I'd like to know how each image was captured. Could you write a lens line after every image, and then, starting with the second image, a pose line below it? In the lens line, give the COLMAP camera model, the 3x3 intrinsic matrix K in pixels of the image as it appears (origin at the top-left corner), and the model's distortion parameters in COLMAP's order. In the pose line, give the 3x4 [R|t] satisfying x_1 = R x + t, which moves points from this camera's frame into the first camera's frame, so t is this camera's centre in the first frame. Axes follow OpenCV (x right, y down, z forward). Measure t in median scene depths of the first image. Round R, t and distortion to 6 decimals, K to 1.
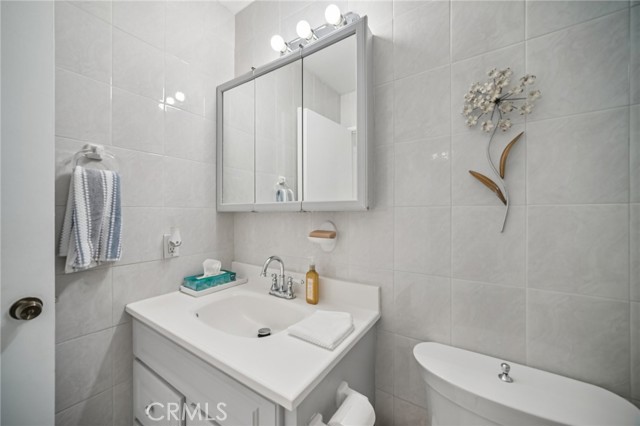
lens RADIAL K [[248.3, 0, 316.4], [0, 248.3, 209.9], [0, 0, 1]] dist [-0.018323, 0.007197]
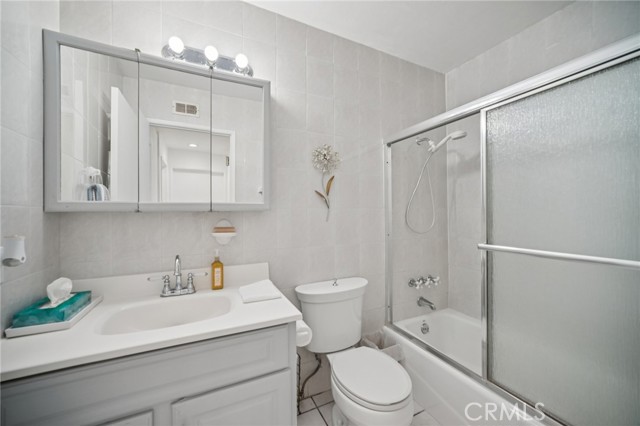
lens RADIAL K [[248.3, 0, 316.4], [0, 248.3, 209.9], [0, 0, 1]] dist [-0.018323, 0.007197]
pose [[0.508604, 0.010700, 0.860934, -0.771550], [0.001274, 0.999912, -0.013181, 0.016052], [-0.861000, 0.007801, 0.508545, -0.005948]]
